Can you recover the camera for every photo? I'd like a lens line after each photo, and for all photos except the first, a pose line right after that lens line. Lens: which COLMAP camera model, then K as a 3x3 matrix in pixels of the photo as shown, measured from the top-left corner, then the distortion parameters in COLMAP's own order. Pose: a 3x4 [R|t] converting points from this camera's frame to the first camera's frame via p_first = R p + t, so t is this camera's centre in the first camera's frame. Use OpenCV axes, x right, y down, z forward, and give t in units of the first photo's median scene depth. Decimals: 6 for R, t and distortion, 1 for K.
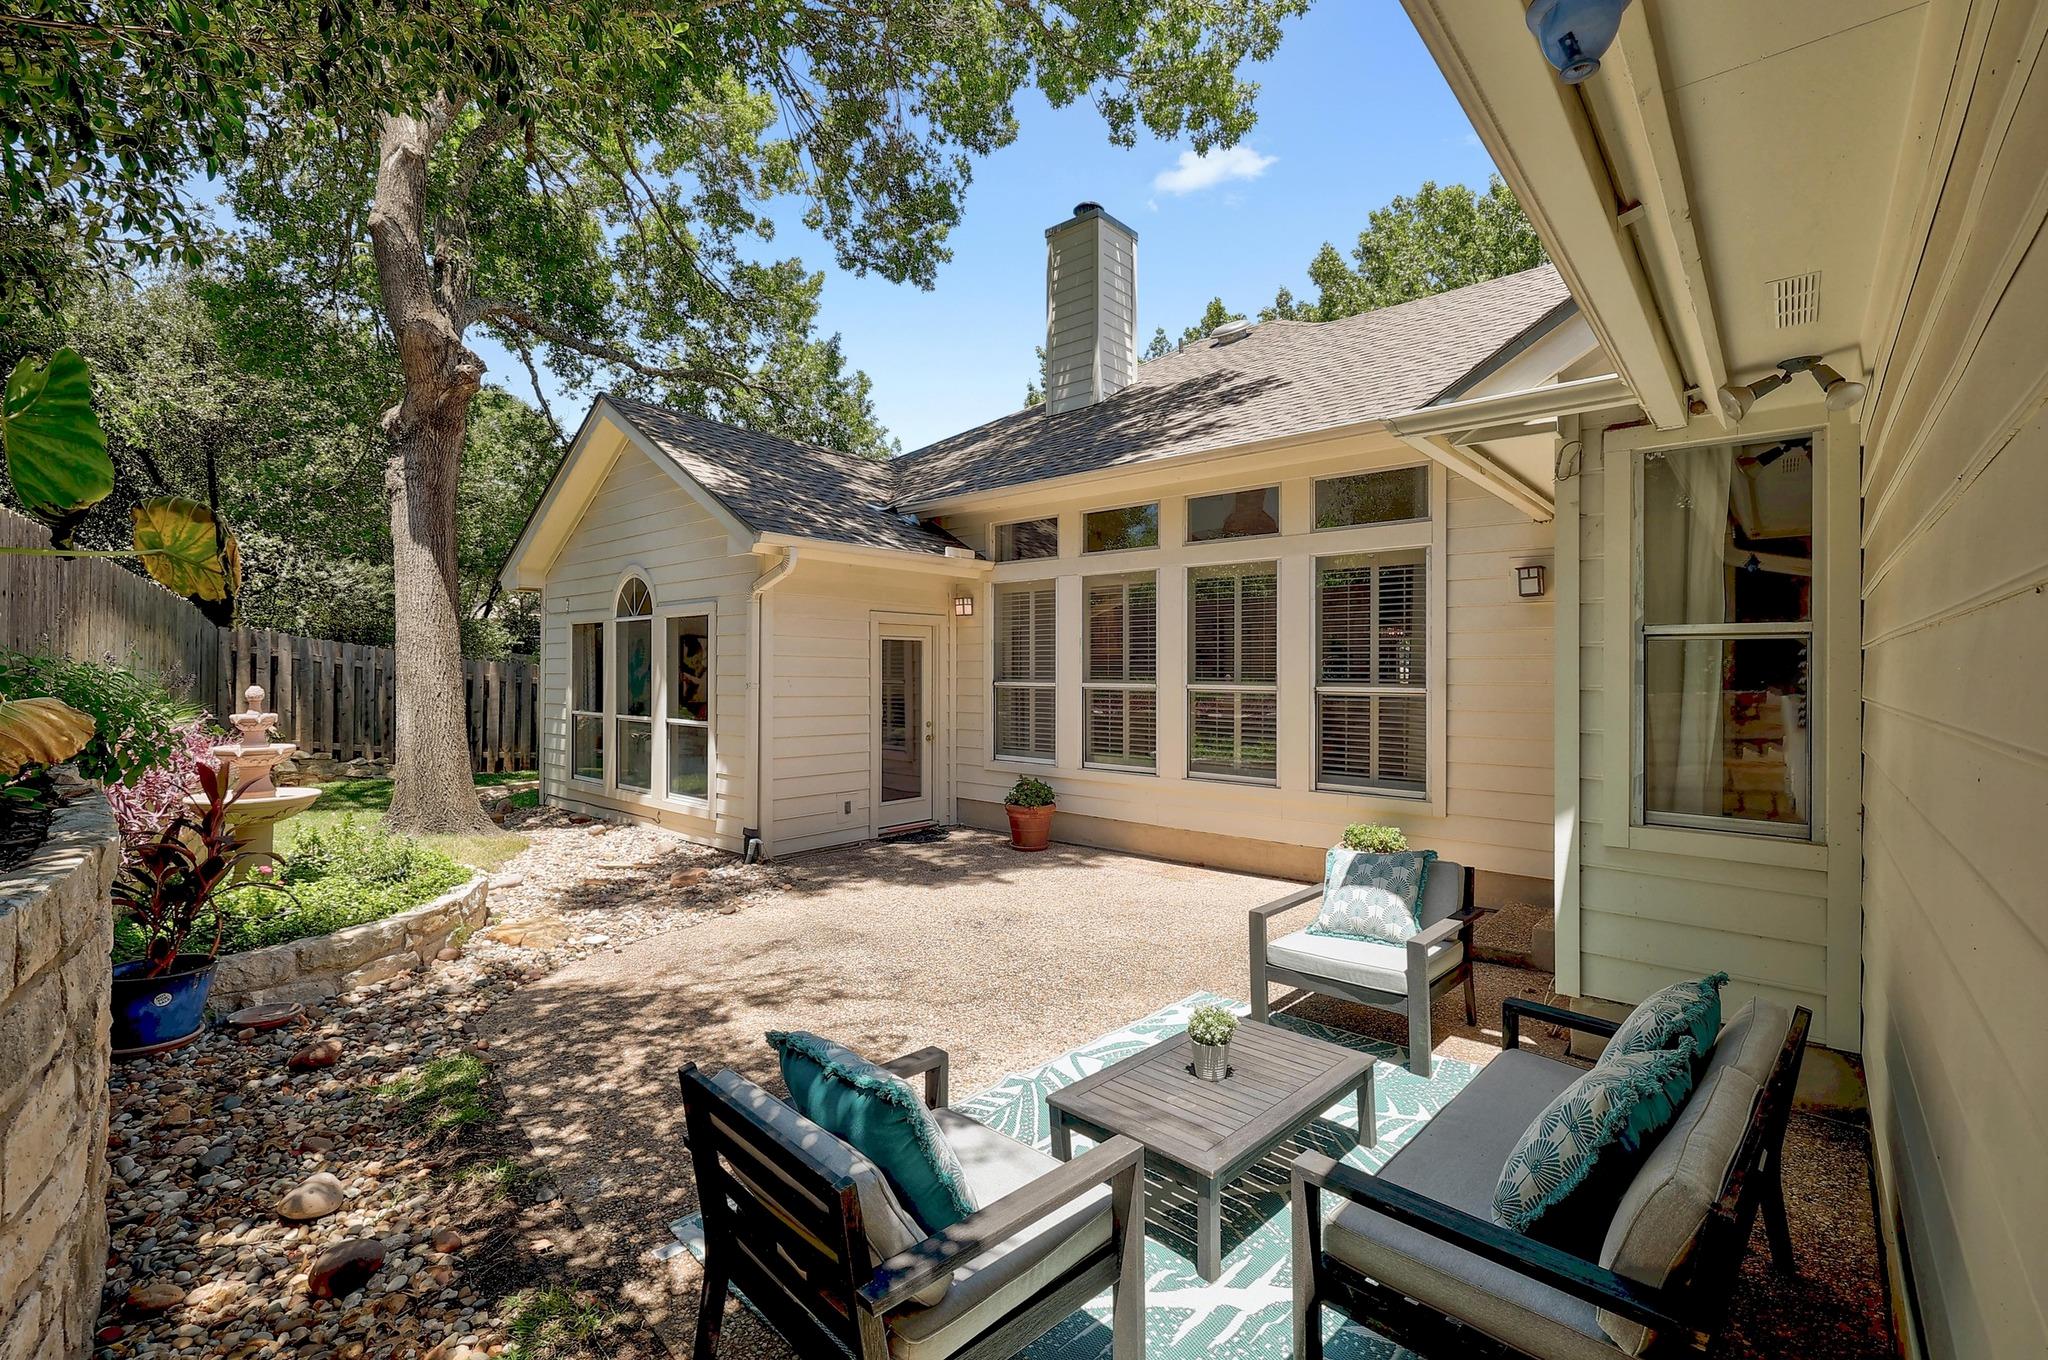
lens RADIAL K [[896.7, 0, 1030.5], [0, 896.7, 678.4], [0, 0, 1]] dist [-0.003246, 0.000093]
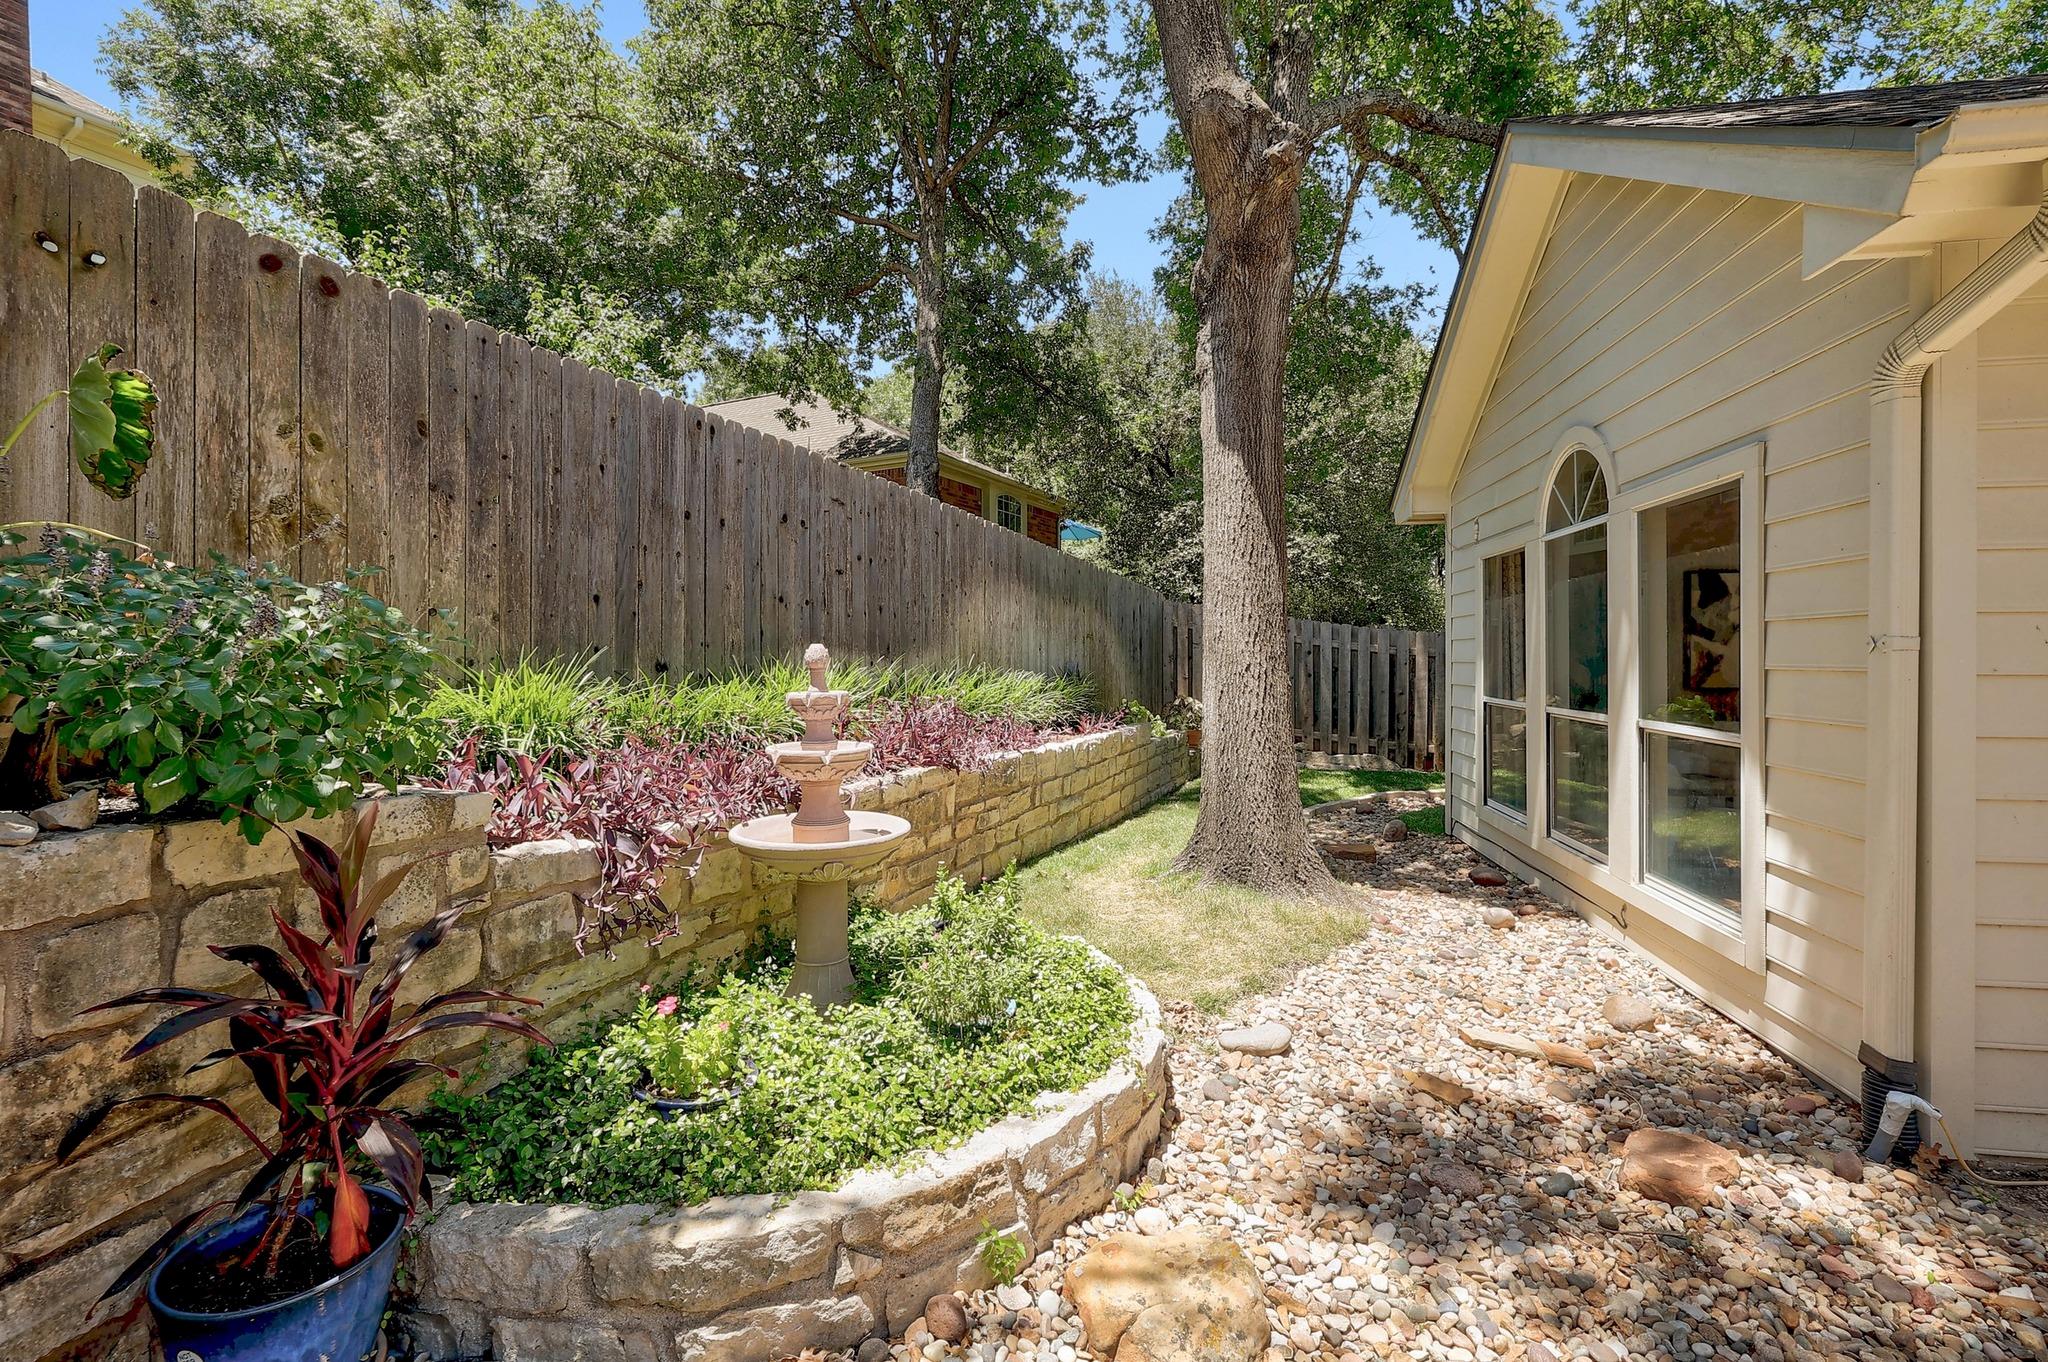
lens RADIAL K [[896.7, 0, 1033.6], [0, 896.7, 662.0], [0, 0, 1]] dist [-0.003246, 0.000093]
pose [[0.525766, -0.002091, -0.850627, -0.305265], [0.004367, 0.999990, 0.000241, 0.021539], [0.850618, -0.003842, 0.525770, 0.855482]]
